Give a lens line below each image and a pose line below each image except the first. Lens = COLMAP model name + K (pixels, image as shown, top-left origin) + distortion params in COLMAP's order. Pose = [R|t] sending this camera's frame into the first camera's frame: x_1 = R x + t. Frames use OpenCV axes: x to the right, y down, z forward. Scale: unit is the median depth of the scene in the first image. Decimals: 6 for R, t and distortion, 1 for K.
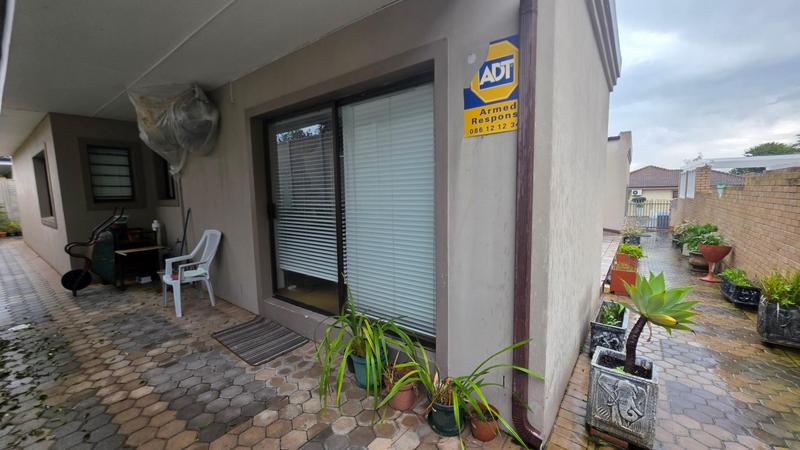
lens RADIAL K [[320.6, 0, 395.6], [0, 320.6, 226.2], [0, 0, 1]] dist [0.000062, 0.000209]
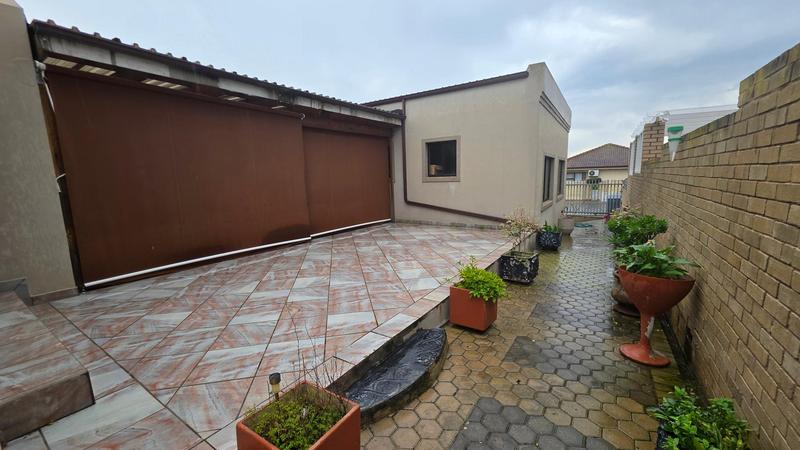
lens RADIAL K [[320.6, 0, 401.7], [0, 320.6, 226.8], [0, 0, 1]] dist [0.000062, 0.000209]
pose [[0.996841, -0.020535, 0.076727, 0.289695], [0.017017, 0.998786, 0.046227, -0.010063], [-0.077583, -0.044776, 0.995980, 0.280066]]
